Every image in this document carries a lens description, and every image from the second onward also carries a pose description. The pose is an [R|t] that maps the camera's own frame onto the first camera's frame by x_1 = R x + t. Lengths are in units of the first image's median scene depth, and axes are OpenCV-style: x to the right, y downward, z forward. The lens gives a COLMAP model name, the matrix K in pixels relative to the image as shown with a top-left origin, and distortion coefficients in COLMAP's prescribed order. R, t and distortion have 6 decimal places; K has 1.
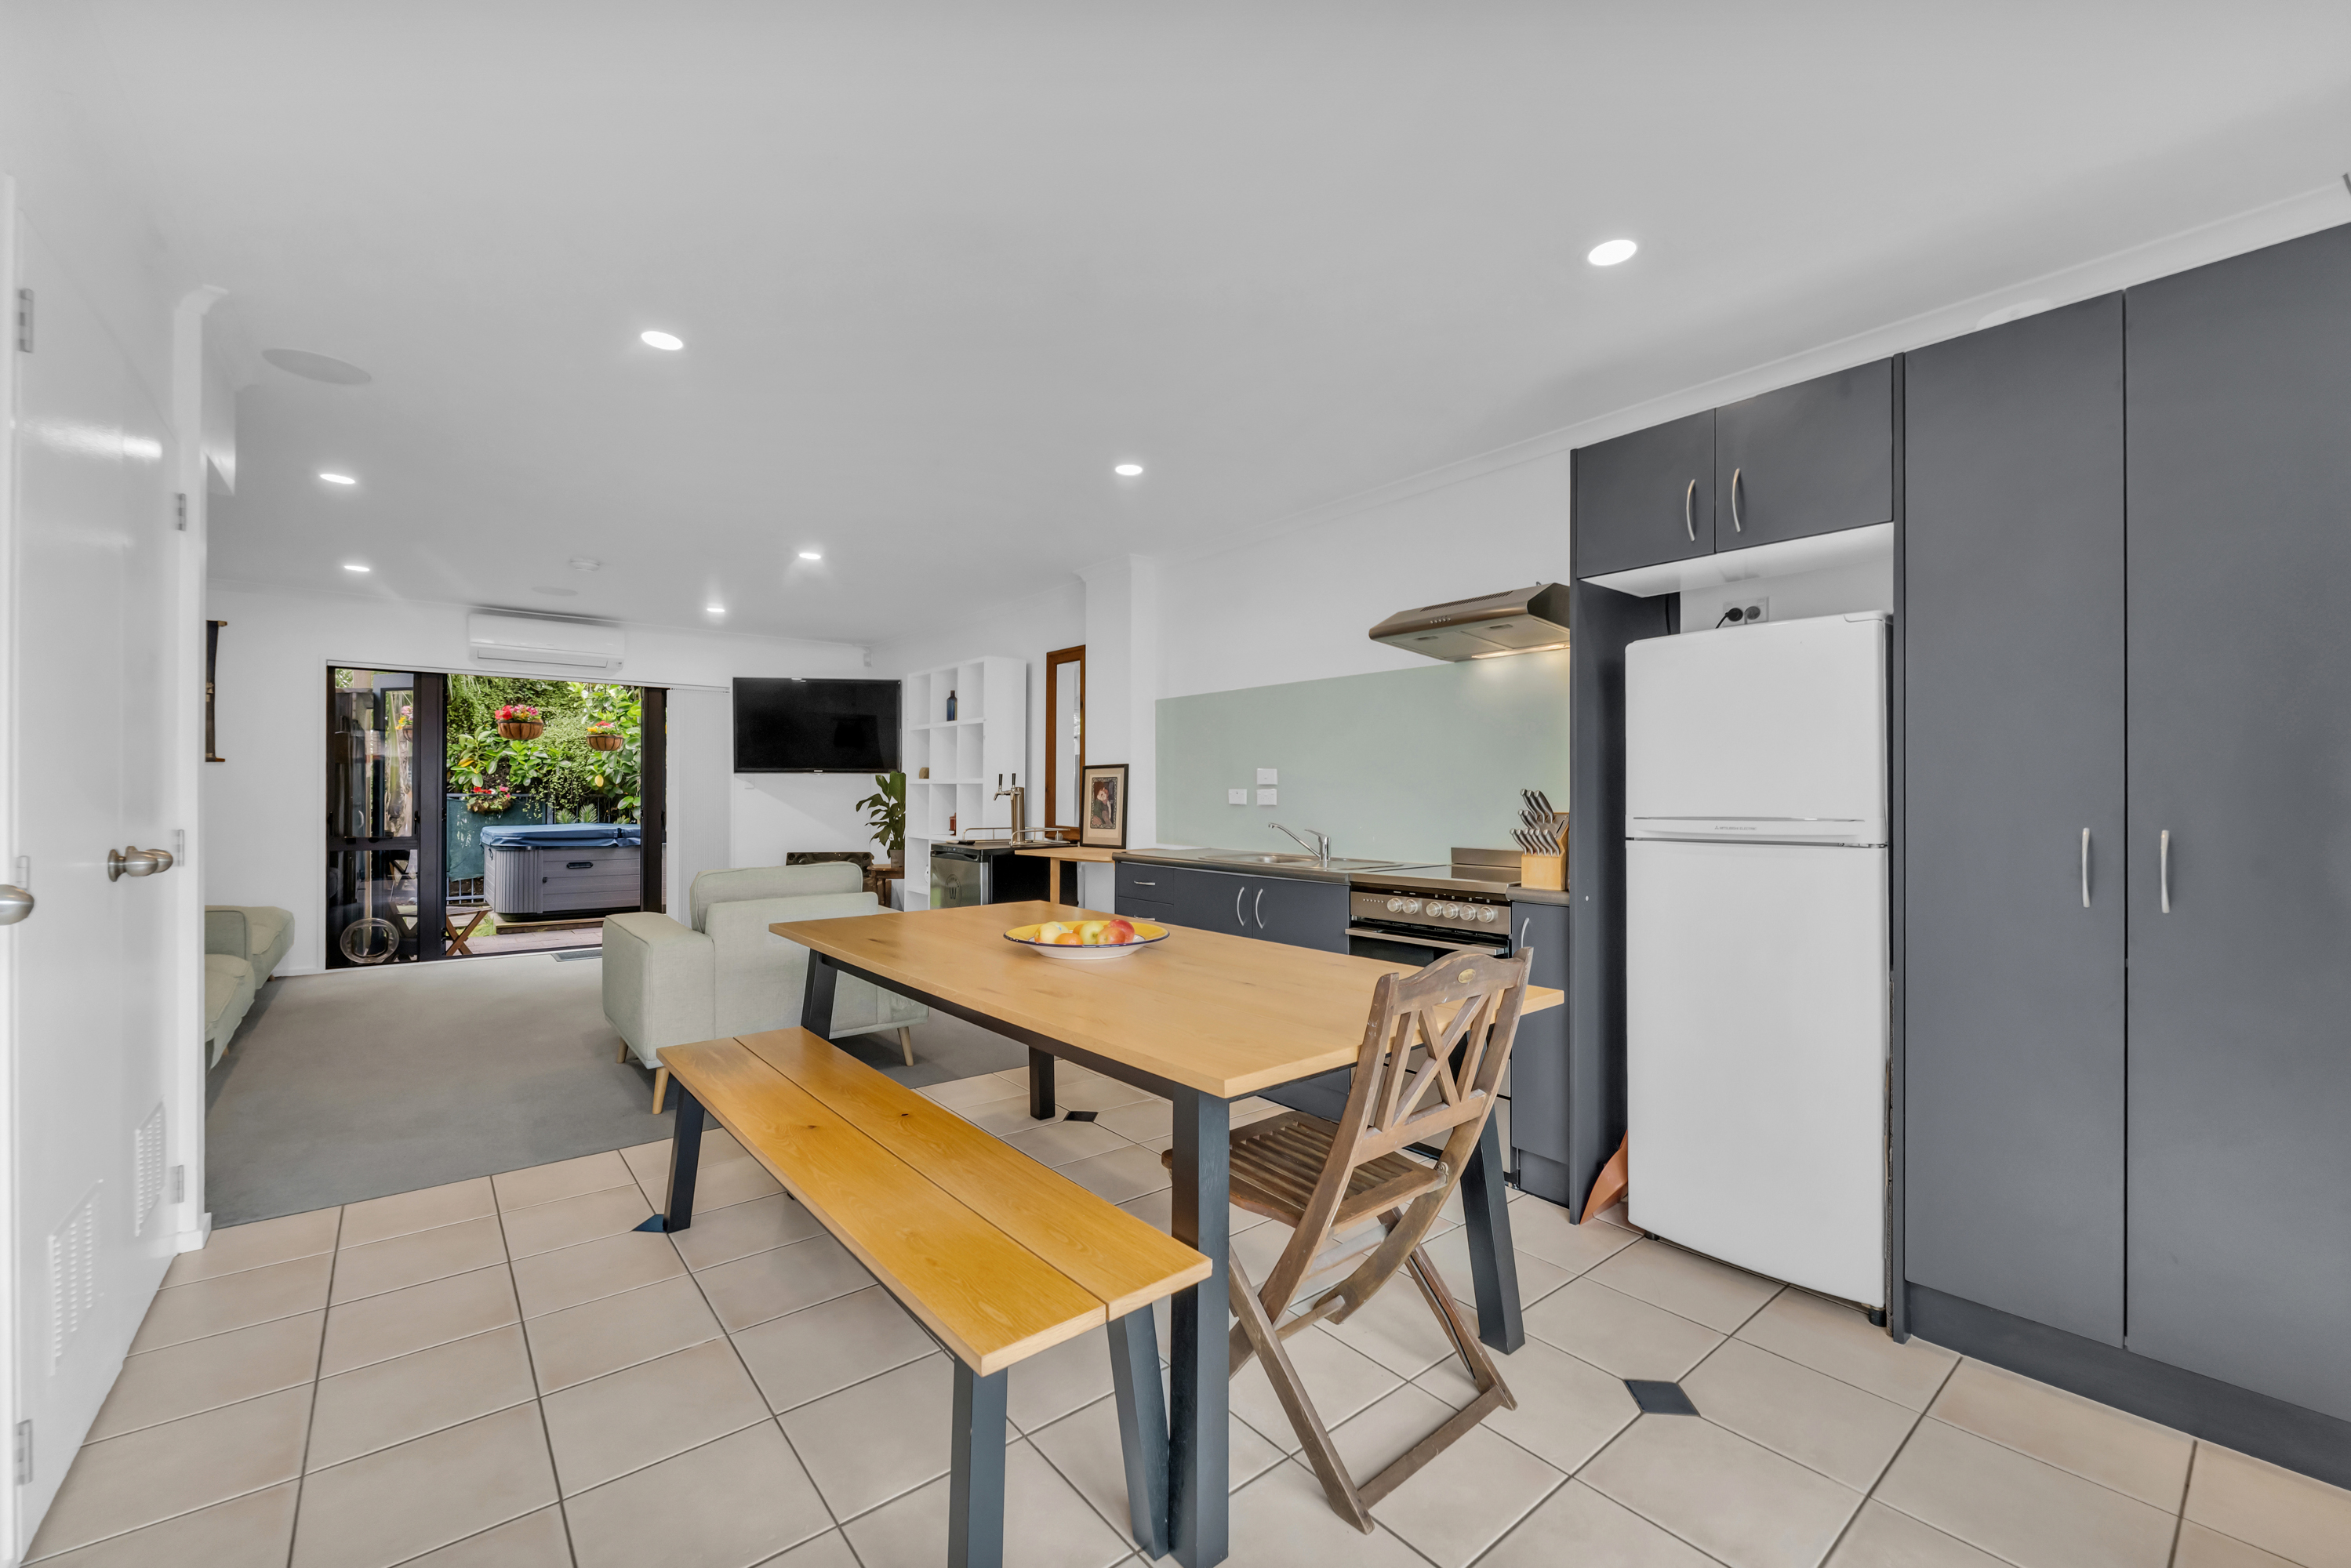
lens RADIAL K [[953.0, 0, 1175.5], [0, 953.0, 784.0], [0, 0, 1]] dist [-0.009533, -0.000423]
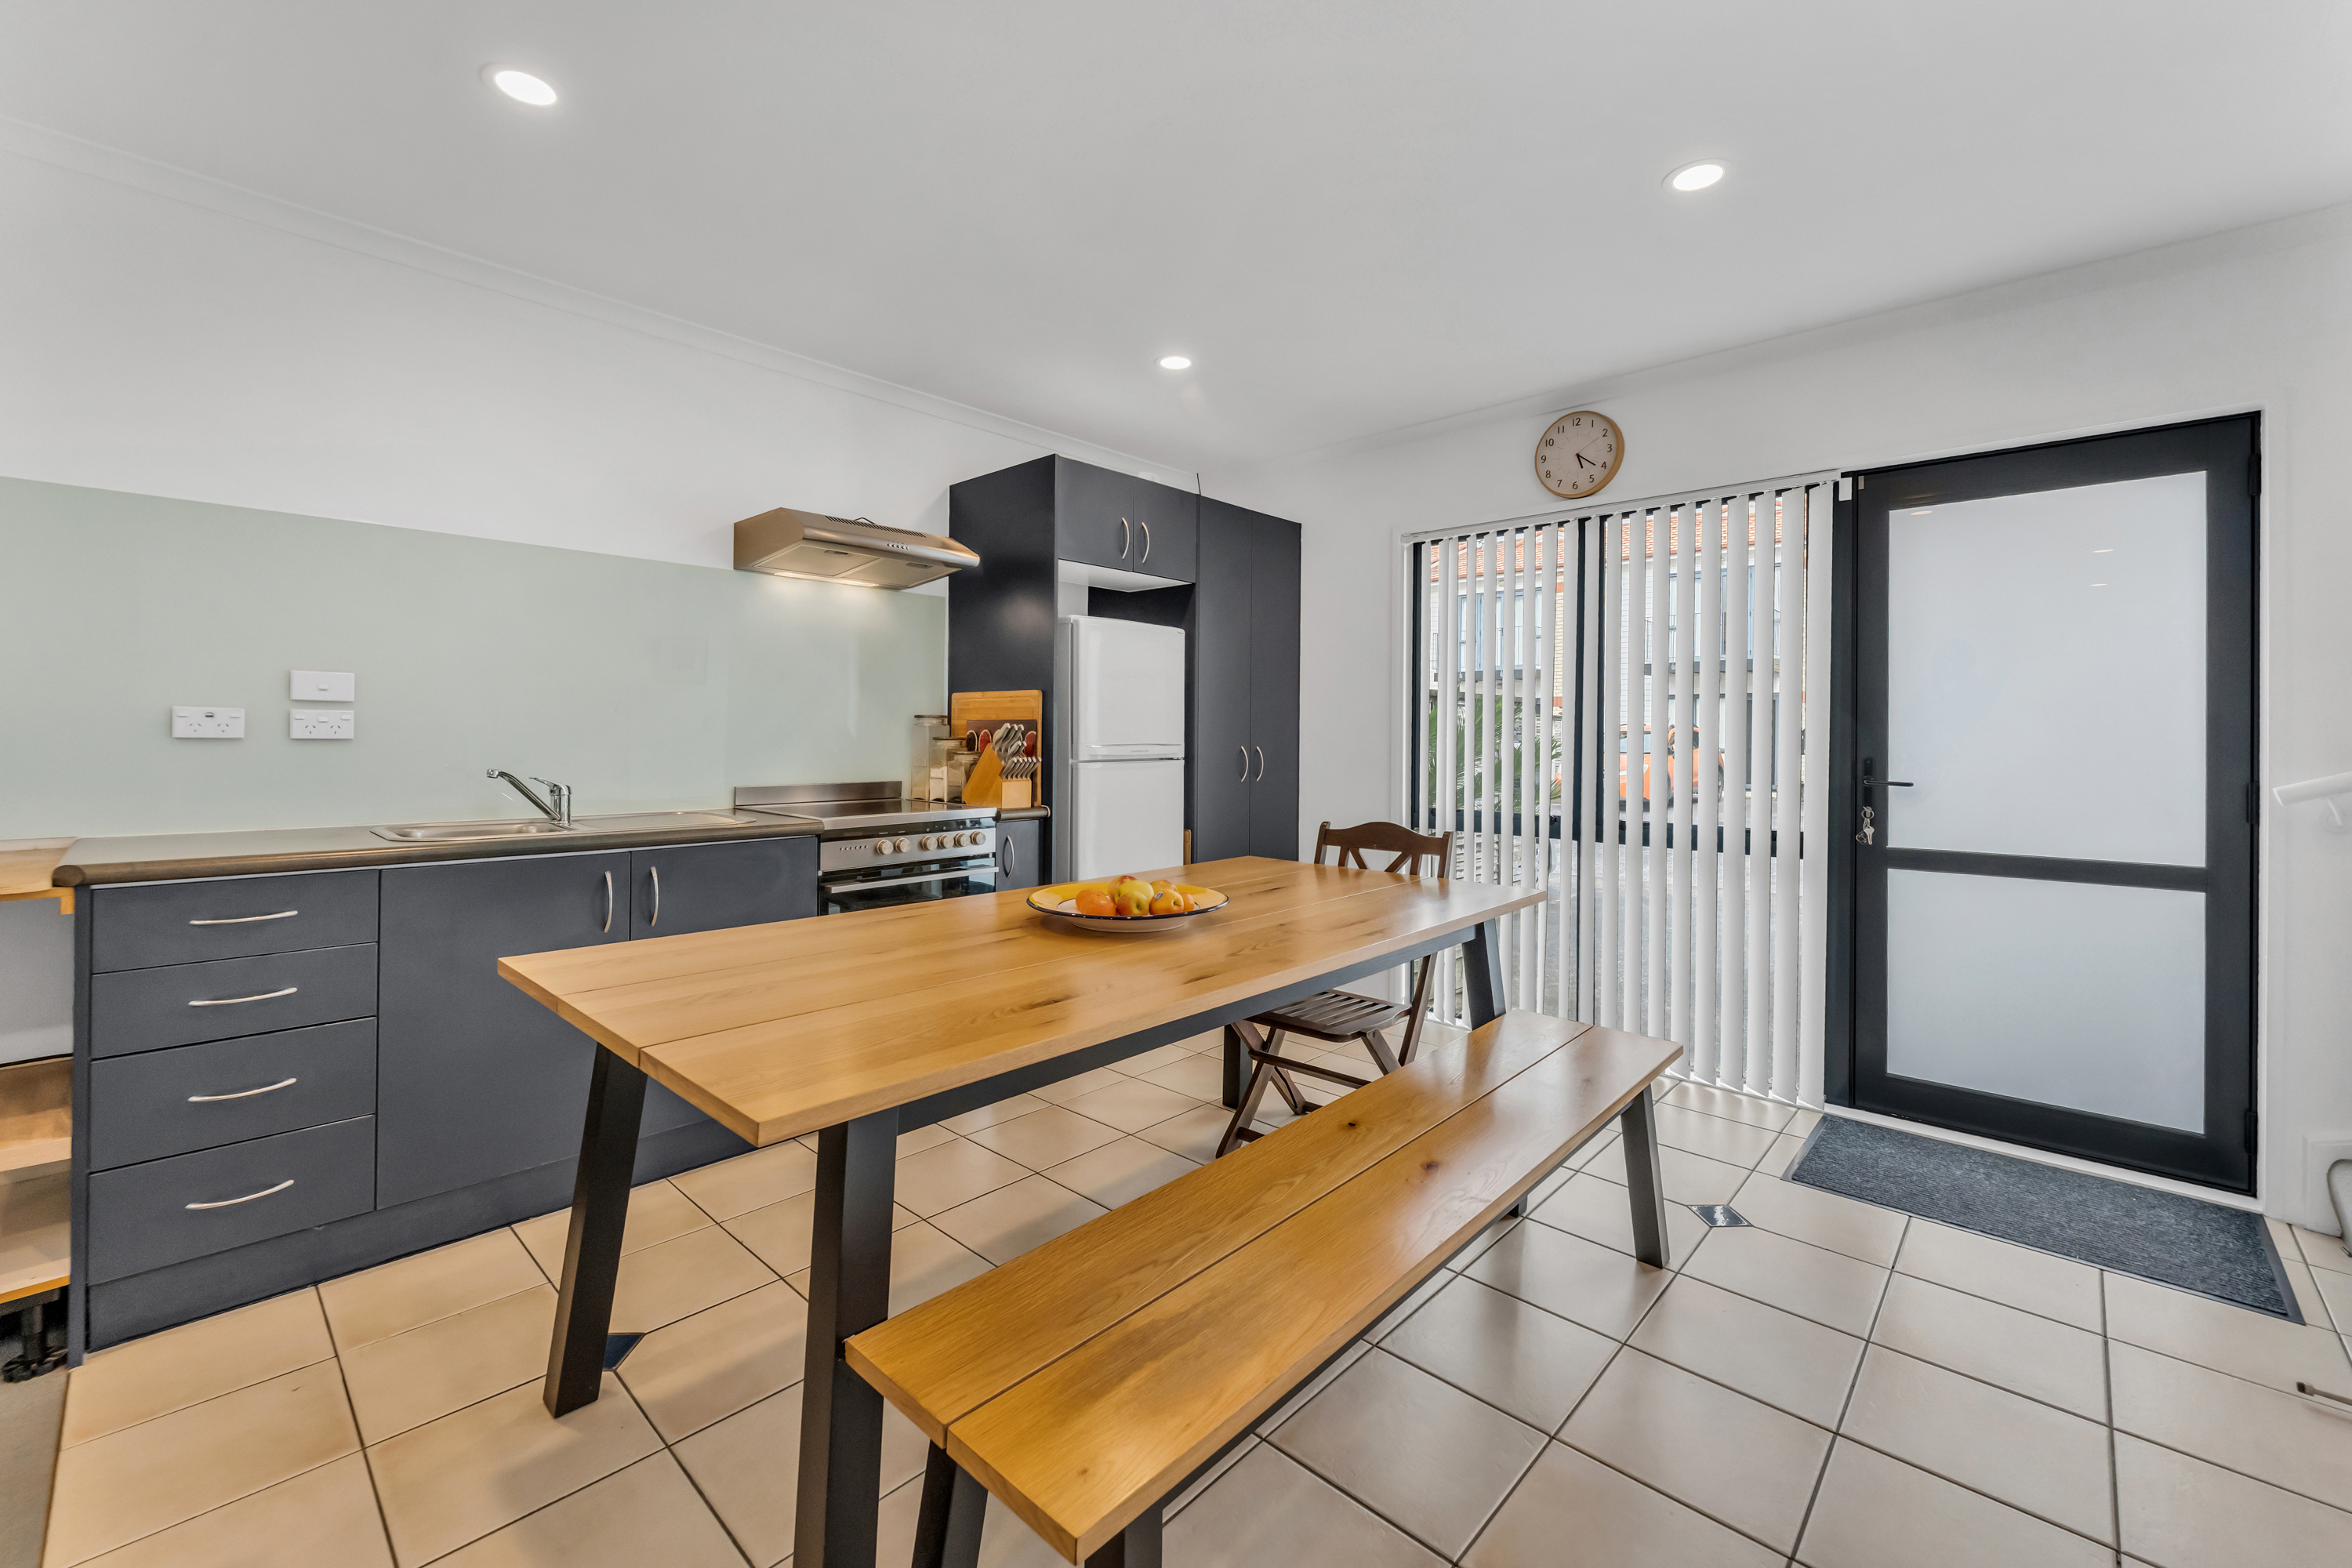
lens RADIAL K [[967.5, 0, 1167.2], [0, 967.5, 737.7], [0, 0, 1]] dist [-0.001078, -0.000083]
pose [[-0.120474, -0.004821, 0.992705, -0.614730], [-0.020383, 0.999789, 0.002382, 0.012523], [-0.992507, -0.019947, -0.120547, 0.724731]]
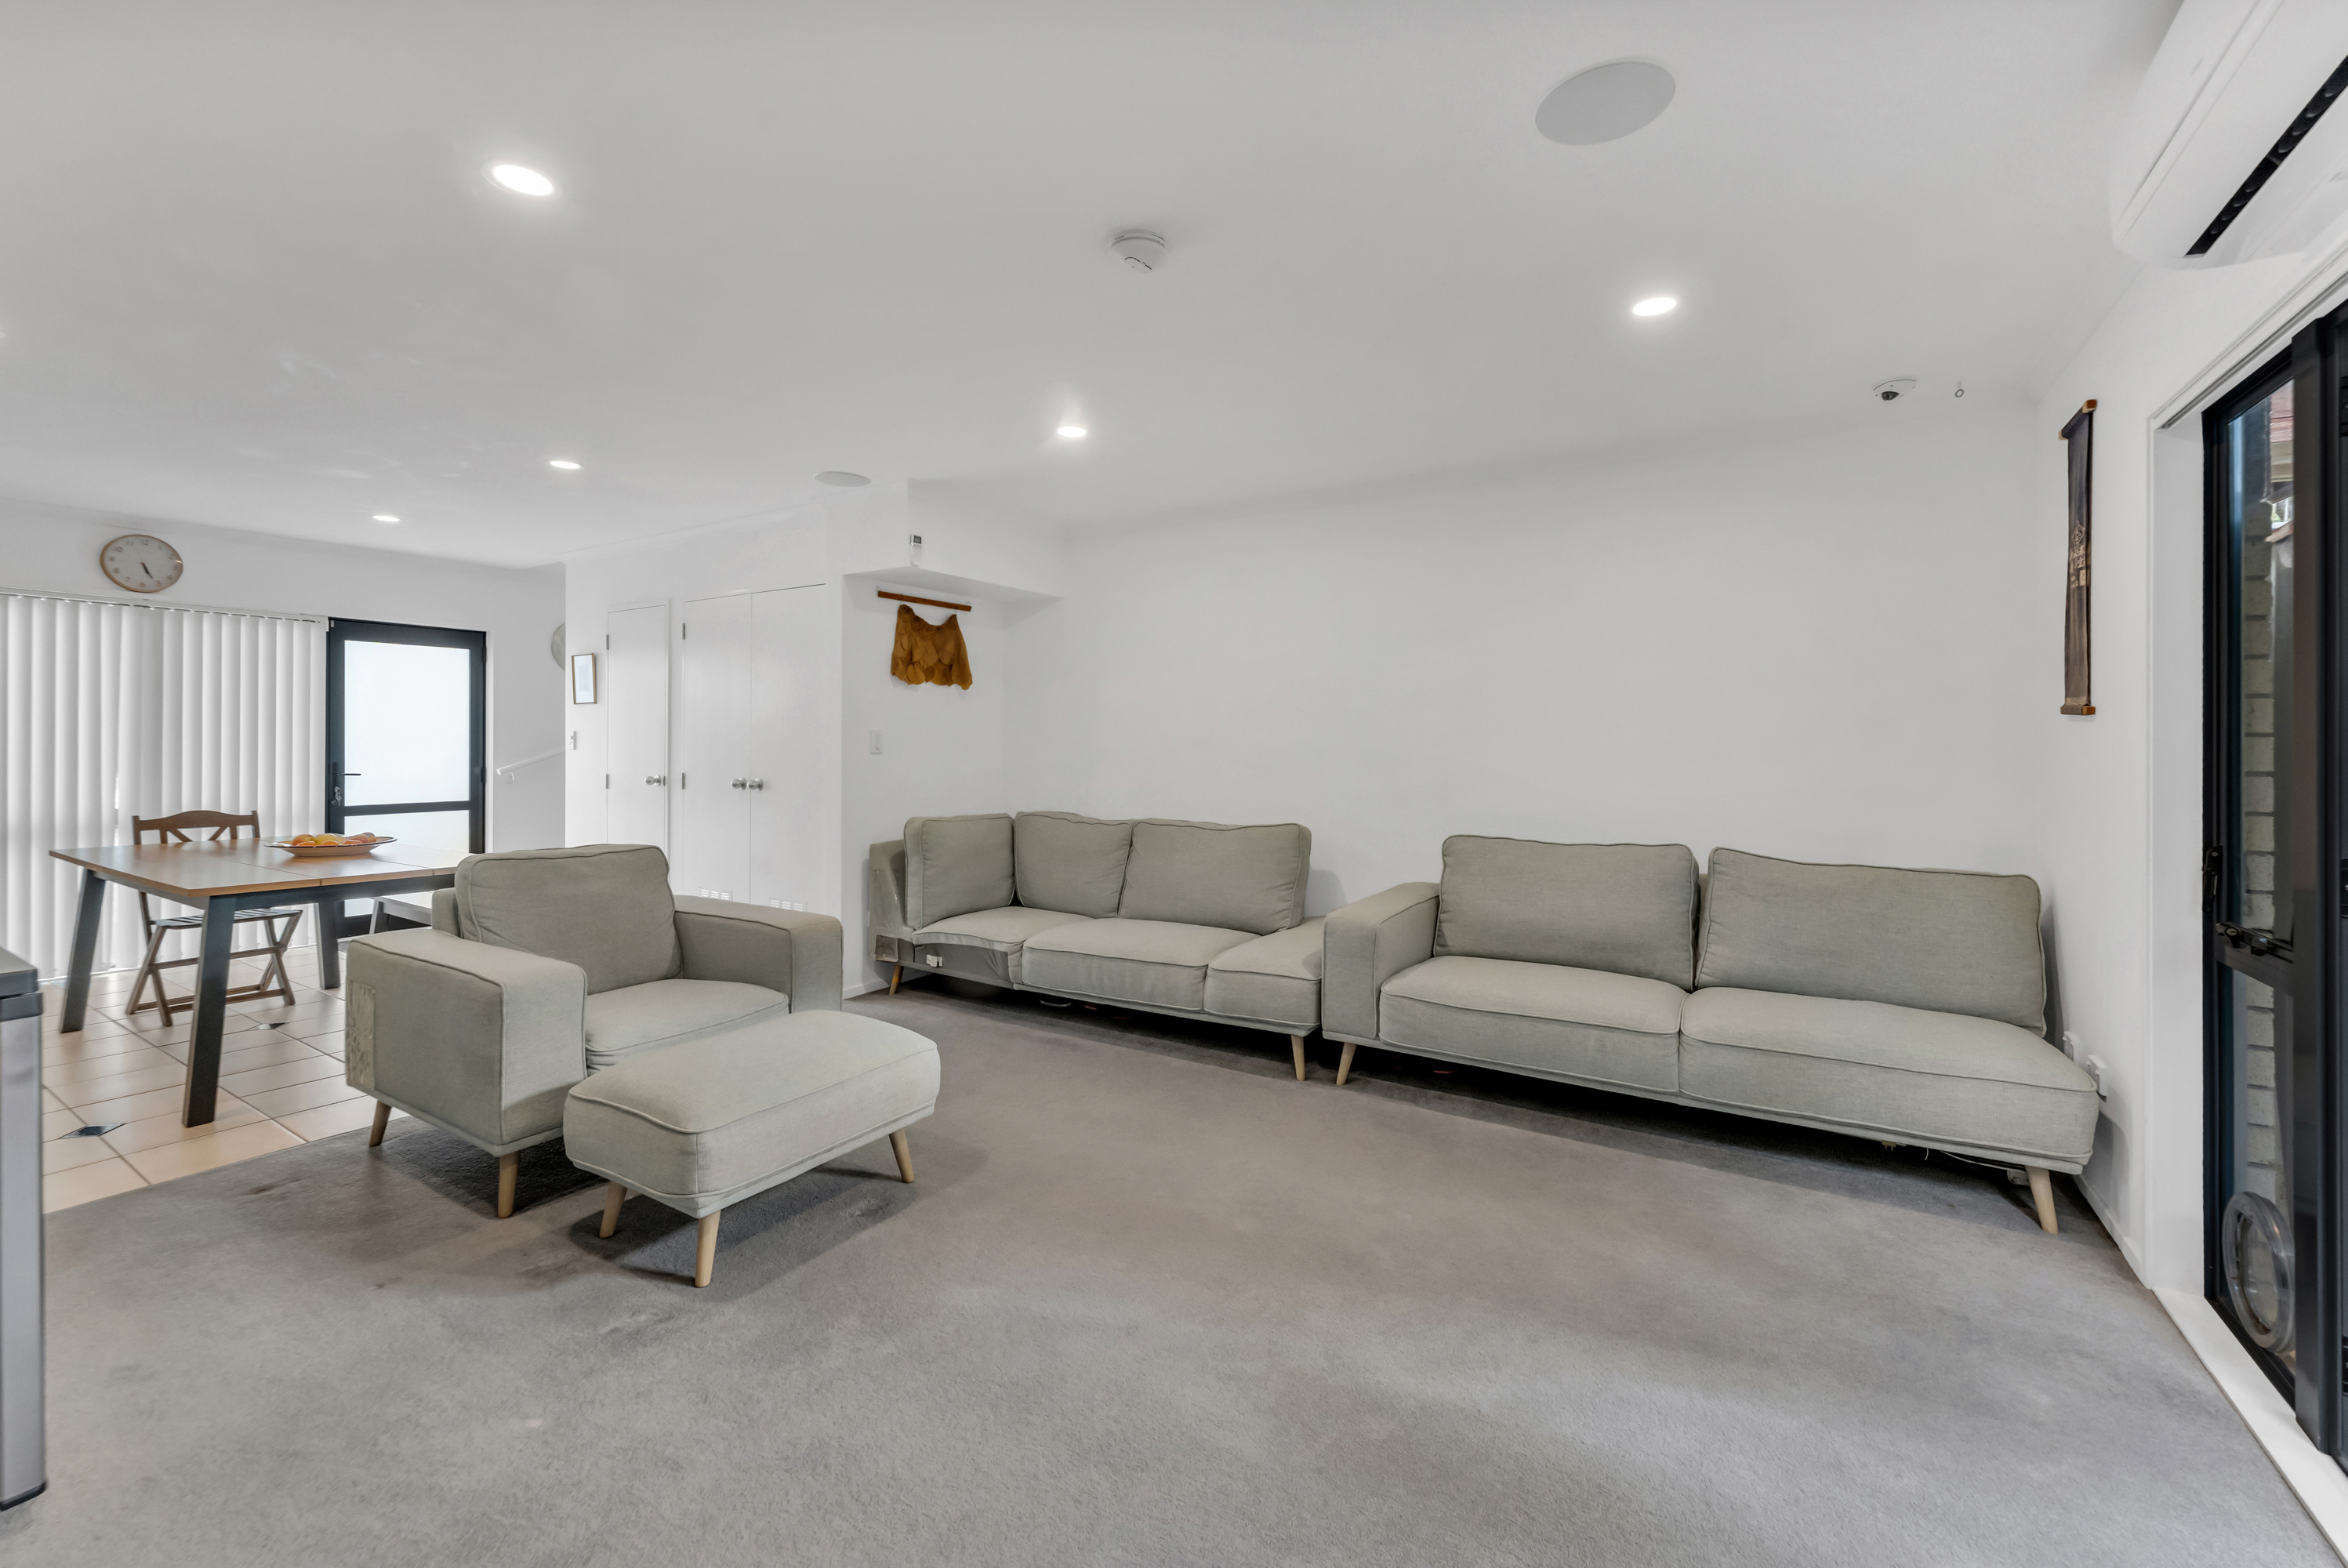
lens RADIAL K [[948.8, 0, 1180.8], [0, 948.8, 744.5], [0, 0, 1]] dist [-0.001878, -0.000570]
pose [[-0.948471, -0.010269, -0.316697, -0.723522], [-0.006794, 0.999904, -0.012075, -0.001129], [0.316791, -0.009301, -0.948450, 2.026567]]
